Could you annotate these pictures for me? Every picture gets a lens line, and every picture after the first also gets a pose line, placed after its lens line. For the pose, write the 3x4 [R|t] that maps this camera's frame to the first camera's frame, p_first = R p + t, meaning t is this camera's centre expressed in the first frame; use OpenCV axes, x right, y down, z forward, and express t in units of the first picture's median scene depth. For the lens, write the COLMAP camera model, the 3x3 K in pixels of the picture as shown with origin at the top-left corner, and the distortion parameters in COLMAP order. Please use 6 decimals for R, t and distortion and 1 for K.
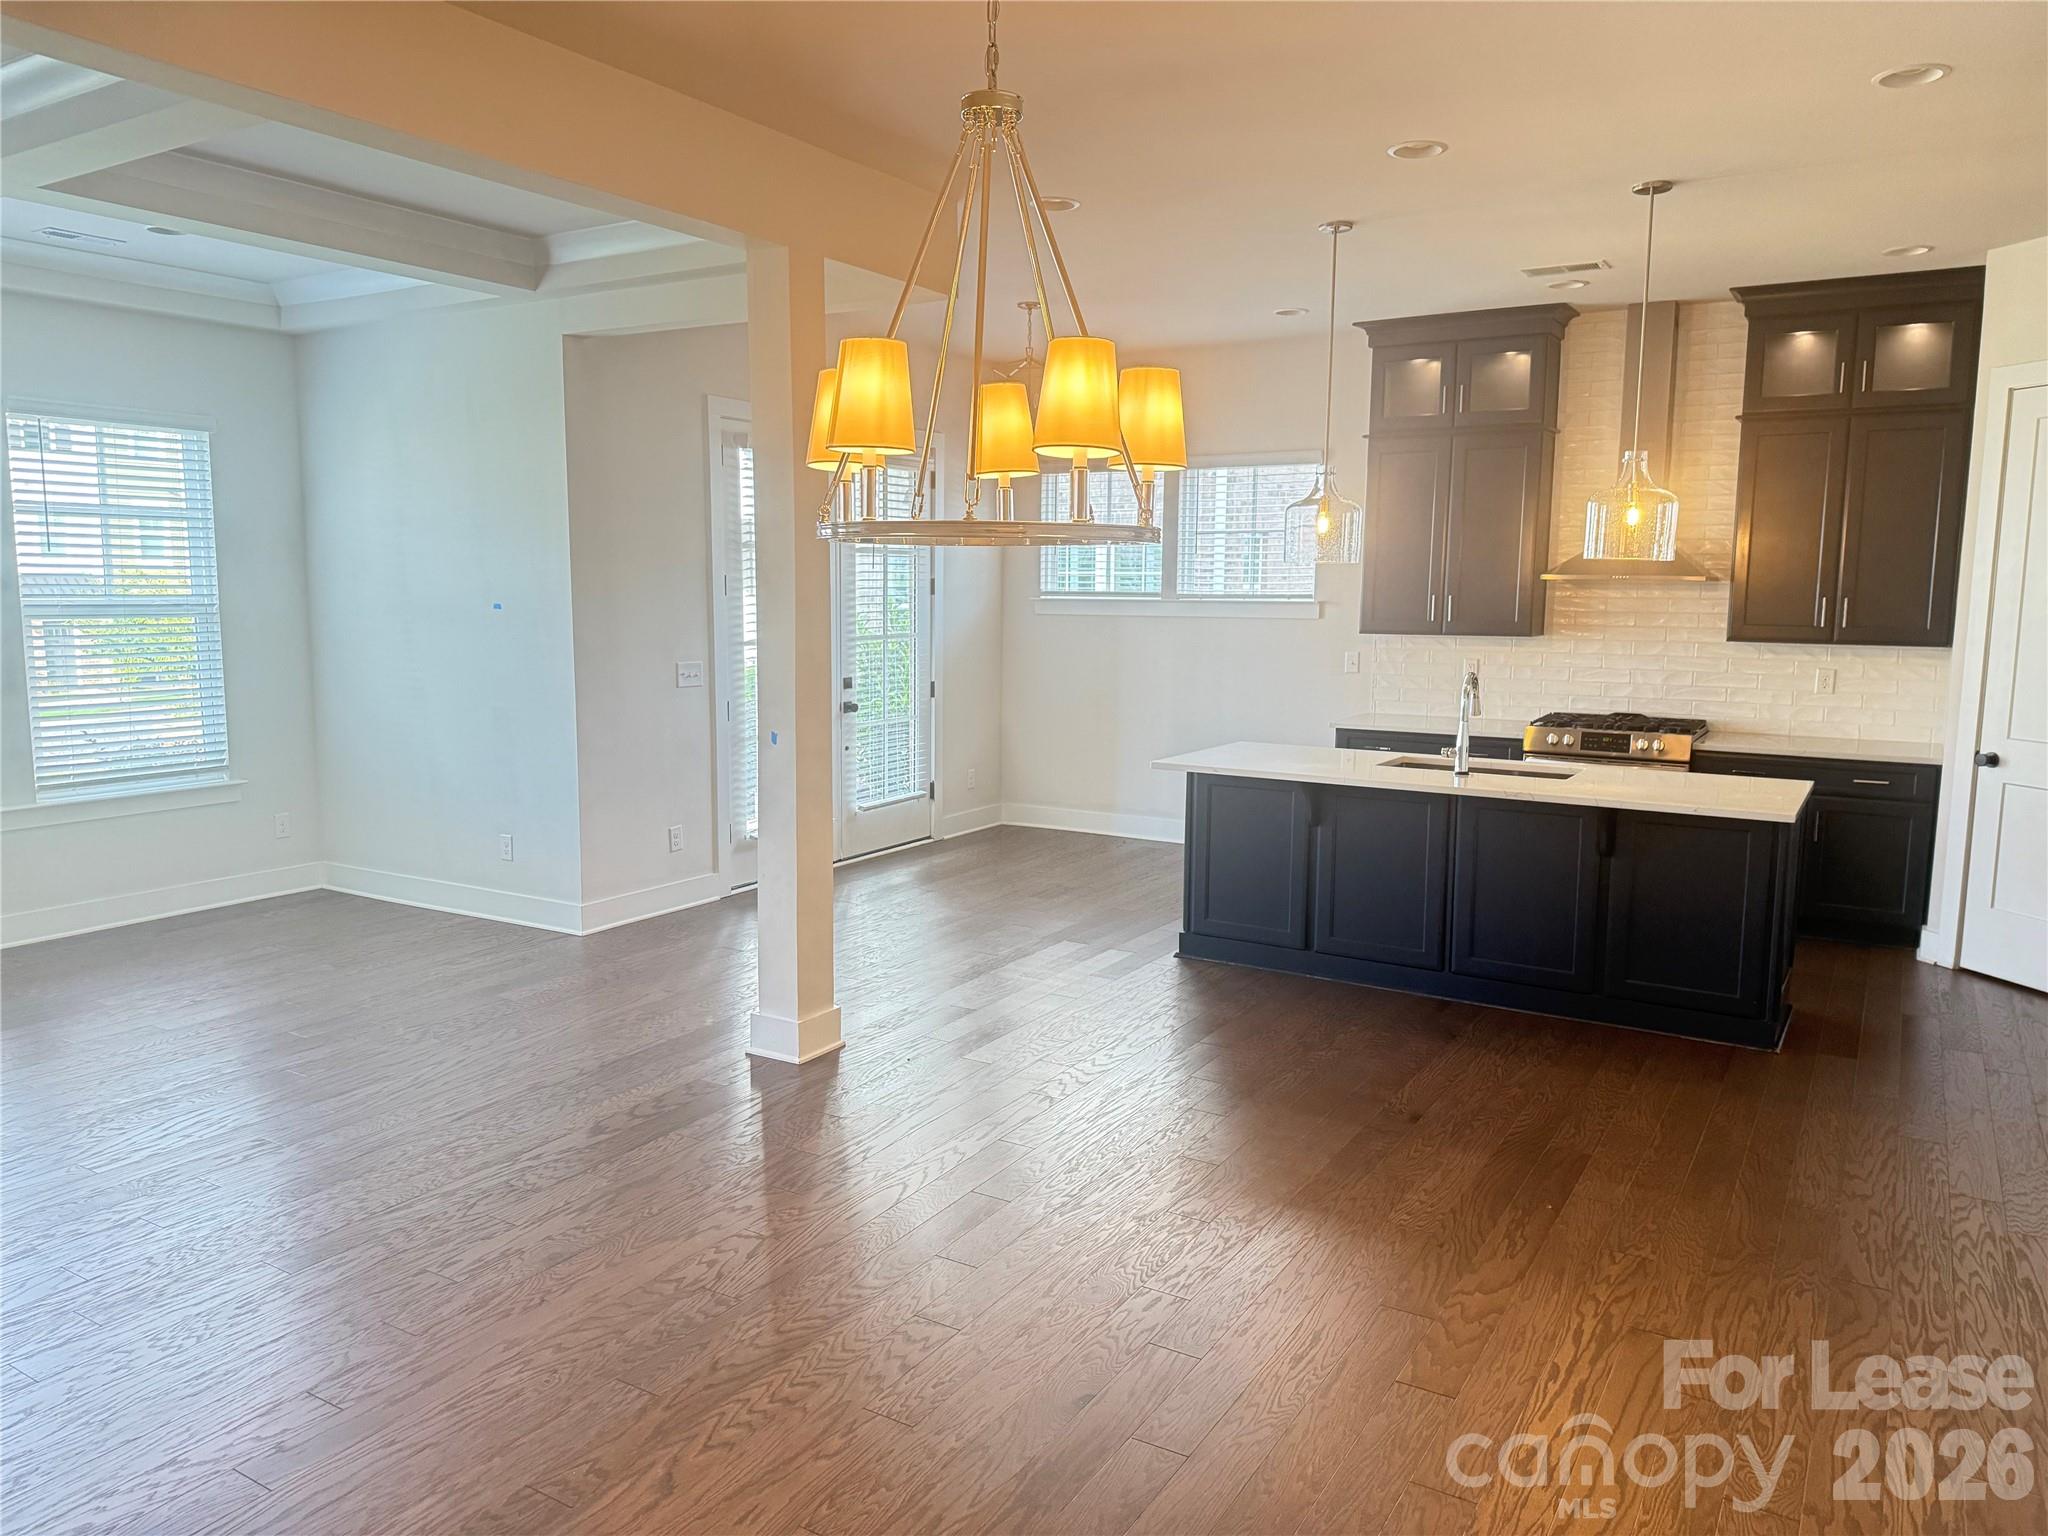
lens RADIAL K [[1455.8, 0, 1009.2], [0, 1455.8, 765.2], [0, 0, 1]] dist [0.039270, -0.037225]
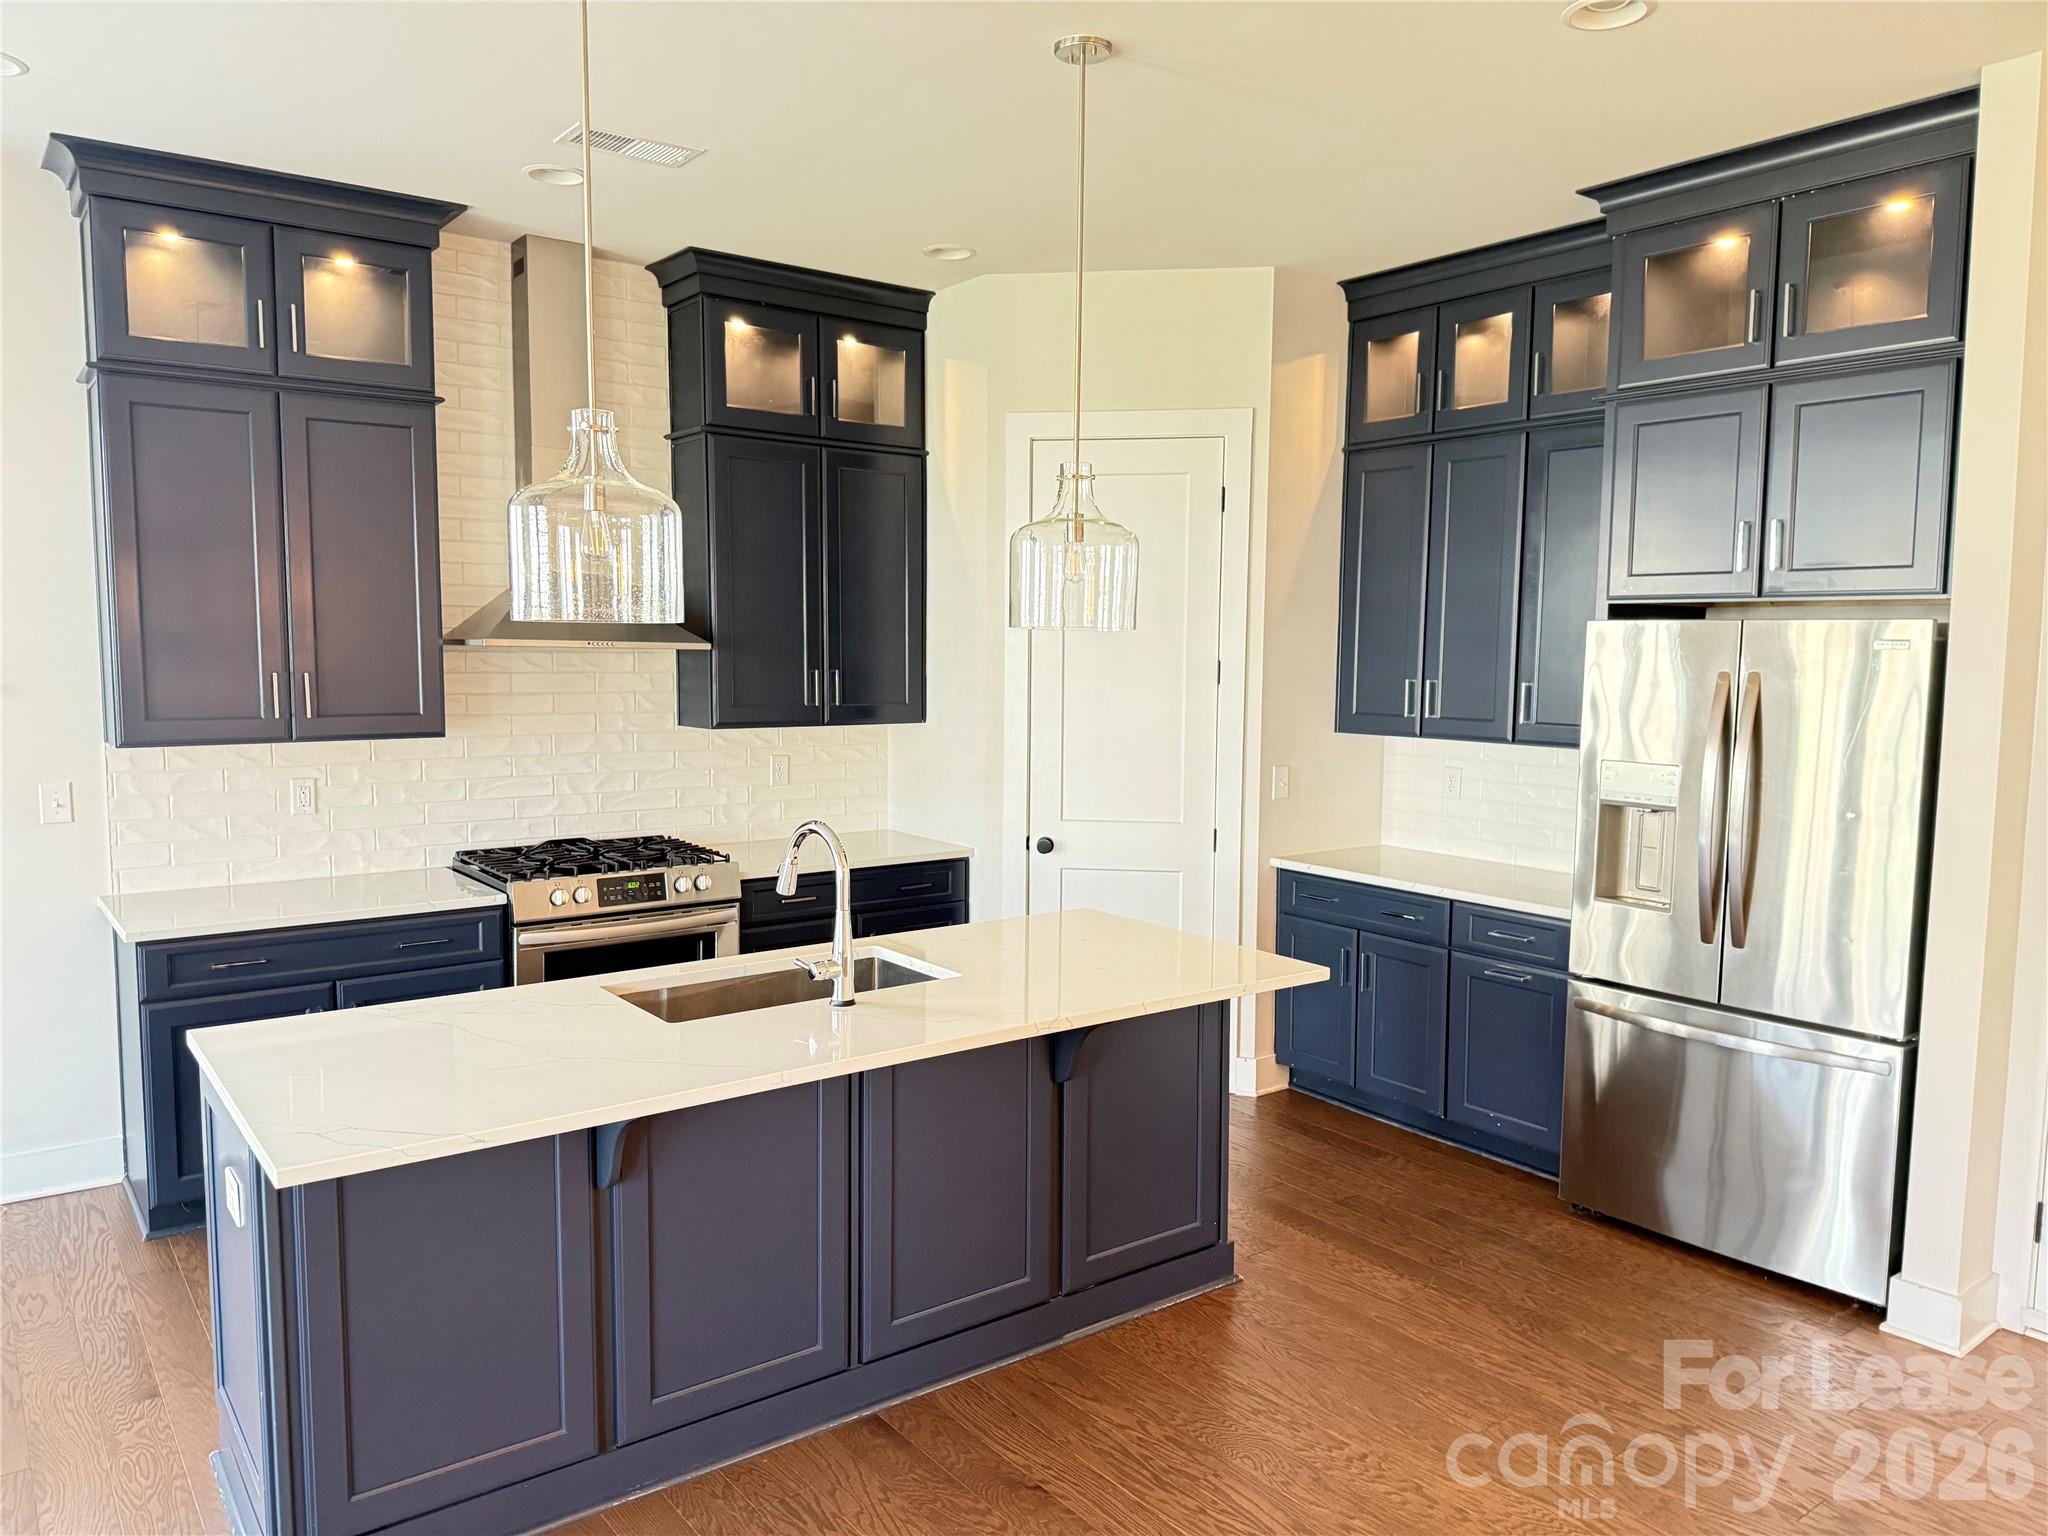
lens RADIAL K [[1455.8, 0, 1023.7], [0, 1455.8, 769.2], [0, 0, 1]] dist [0.039270, -0.037225]
pose [[0.375216, -0.087870, 0.922763, -0.131142], [0.115380, 0.992182, 0.047564, -0.079128], [-0.919728, 0.088622, 0.382421, 0.564381]]
